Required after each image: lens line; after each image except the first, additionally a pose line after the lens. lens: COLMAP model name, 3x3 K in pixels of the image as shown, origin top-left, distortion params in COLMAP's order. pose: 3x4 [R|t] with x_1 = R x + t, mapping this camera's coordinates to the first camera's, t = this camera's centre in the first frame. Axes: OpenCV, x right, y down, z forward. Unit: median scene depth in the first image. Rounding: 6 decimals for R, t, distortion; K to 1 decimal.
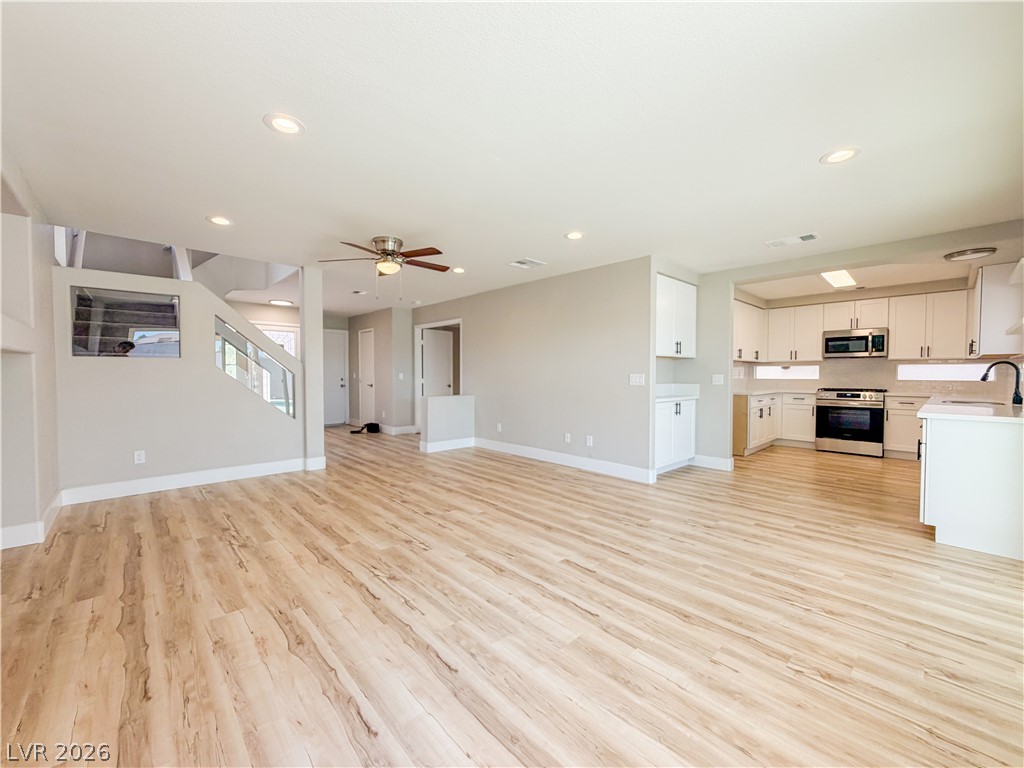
lens RADIAL K [[408.2, 0, 508.5], [0, 408.2, 383.7], [0, 0, 1]] dist [0.000540, 0.001013]
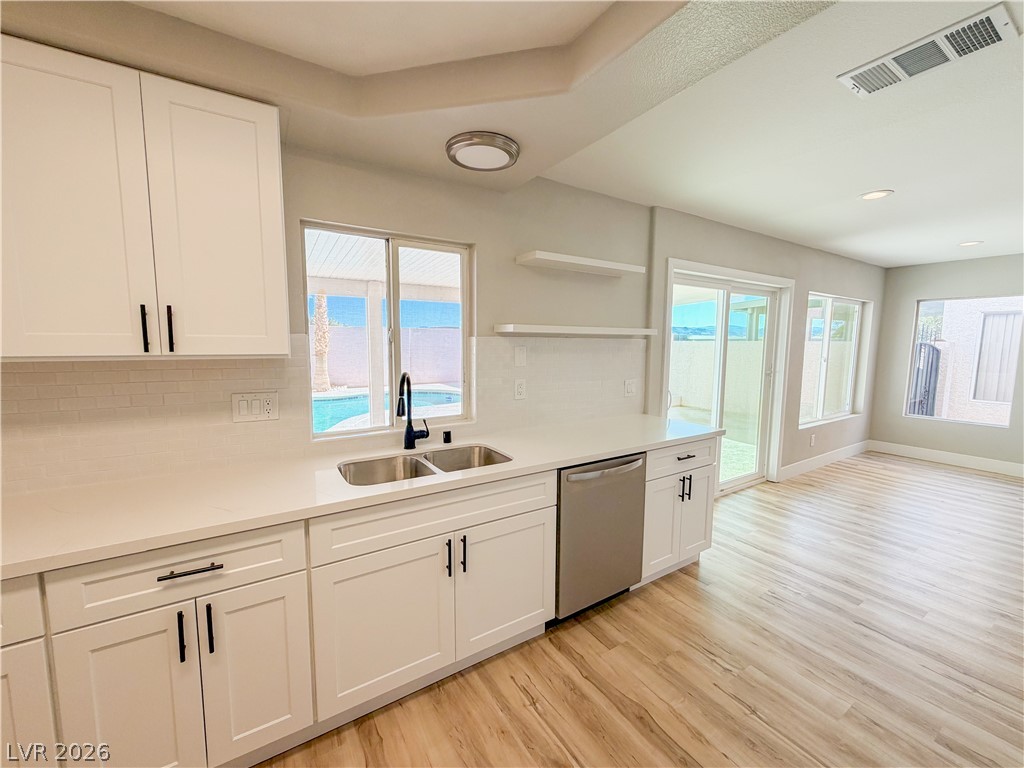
lens RADIAL K [[408.2, 0, 512.8], [0, 408.2, 382.2], [0, 0, 1]] dist [0.000540, 0.001013]
pose [[-0.983596, -0.026905, 0.178366, 0.948099], [-0.004639, 0.992260, 0.124091, -0.102105], [-0.180324, 0.121228, -0.976108, 1.412961]]
